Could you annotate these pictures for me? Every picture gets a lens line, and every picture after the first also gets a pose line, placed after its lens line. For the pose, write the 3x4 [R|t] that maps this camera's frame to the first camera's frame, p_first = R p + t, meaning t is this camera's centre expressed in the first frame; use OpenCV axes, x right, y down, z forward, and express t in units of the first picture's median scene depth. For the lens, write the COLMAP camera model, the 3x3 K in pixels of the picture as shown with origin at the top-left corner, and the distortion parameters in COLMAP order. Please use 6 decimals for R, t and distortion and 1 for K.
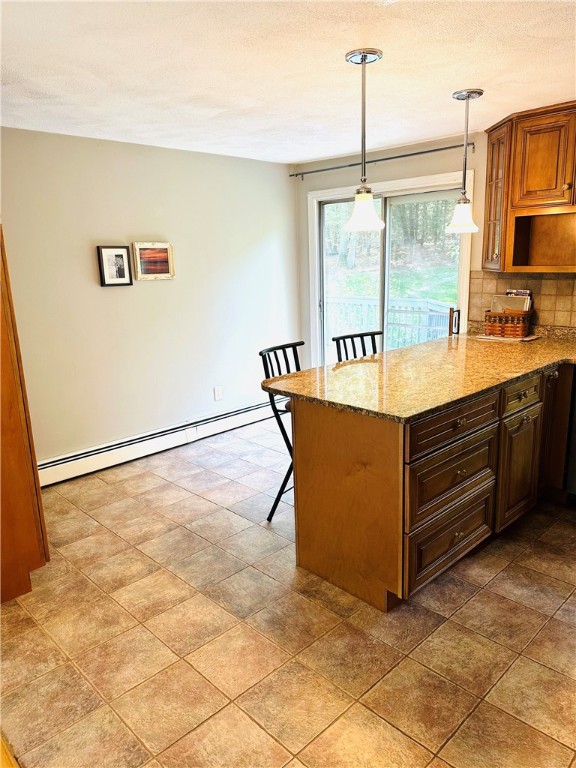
lens RADIAL K [[545.6, 0, 288.1], [0, 545.6, 383.1], [0, 0, 1]] dist [0.070845, -0.077703]
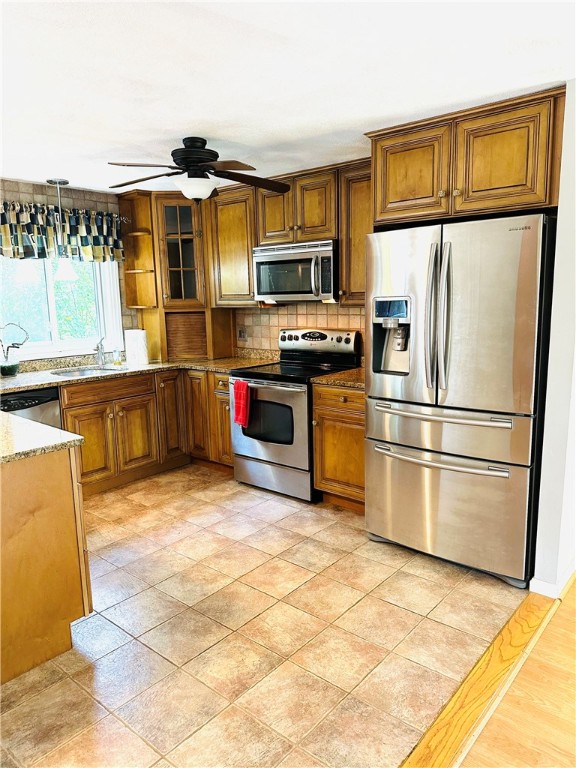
lens RADIAL K [[545.6, 0, 293.4], [0, 545.6, 377.7], [0, 0, 1]] dist [0.070845, -0.077703]
pose [[-0.090162, -0.126730, 0.987831, -0.727075], [0.244824, 0.958614, 0.145327, -0.089212], [-0.965366, 0.254947, -0.055404, 0.513022]]
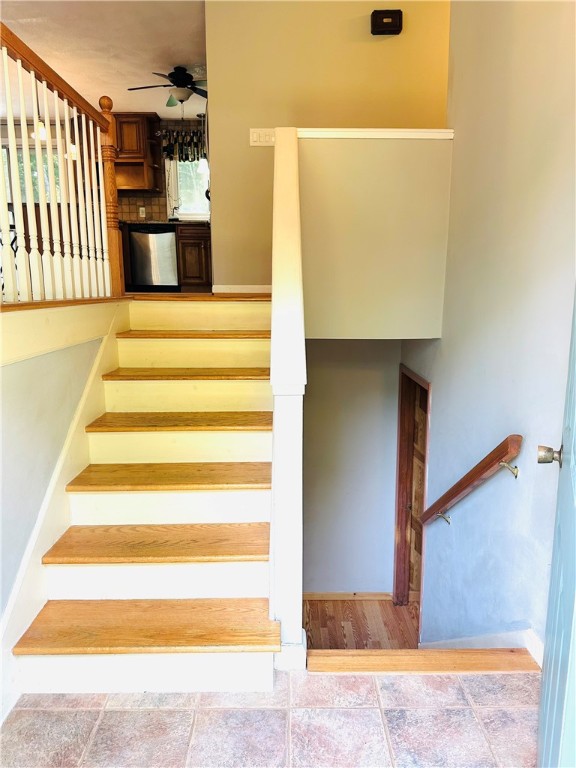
lens RADIAL K [[545.6, 0, 292.2], [0, 545.6, 380.4], [0, 0, 1]] dist [0.070845, -0.077703]
pose [[0.701544, -0.089827, 0.706942, -0.845474], [0.145959, 0.989105, -0.019164, 0.926043], [-0.697519, 0.116629, 0.707012, -1.271643]]
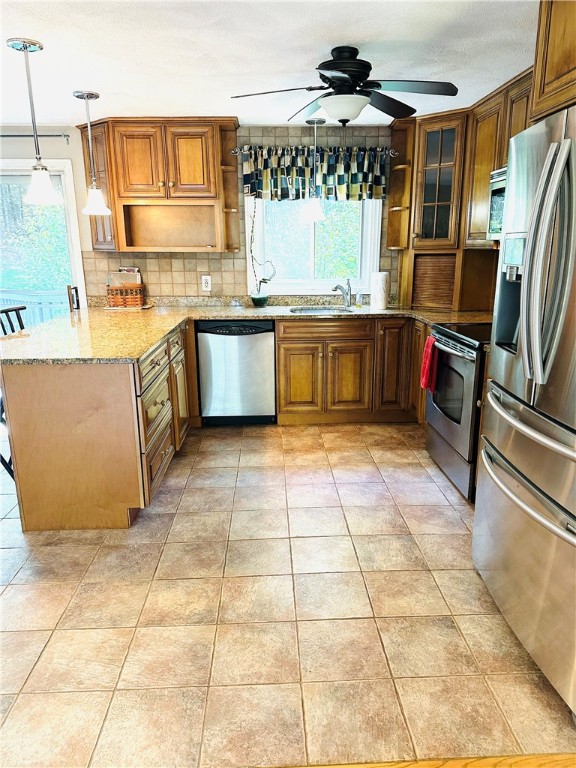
lens RADIAL K [[545.6, 0, 287.8], [0, 545.6, 383.7], [0, 0, 1]] dist [0.070845, -0.077703]
pose [[0.674130, -0.162547, 0.720505, -0.377294], [0.157103, 0.984718, 0.075163, 0.066249], [-0.721711, 0.062523, 0.689365, -0.087379]]
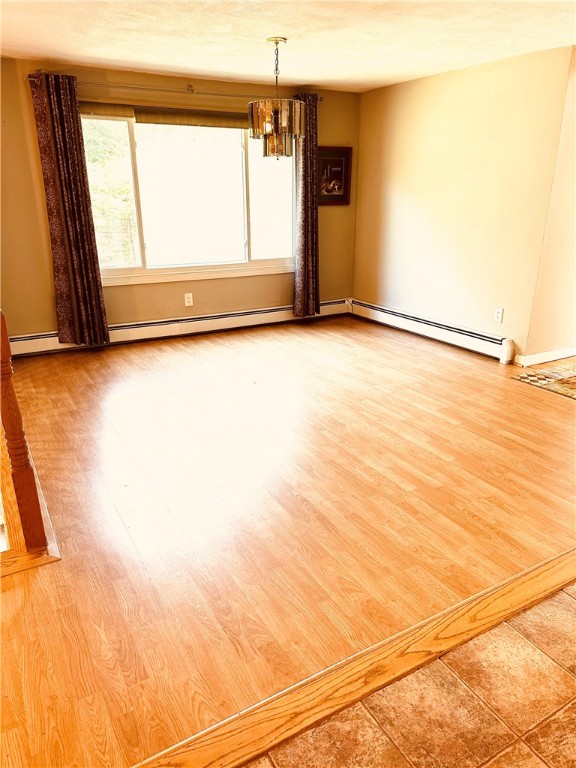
lens RADIAL K [[545.6, 0, 288.7], [0, 545.6, 384.3], [0, 0, 1]] dist [0.070845, -0.077703]
pose [[-0.253319, 0.353860, -0.900340, 0.381459], [-0.211808, 0.887826, 0.408536, -0.047456], [0.943910, 0.294189, -0.149953, 0.336919]]
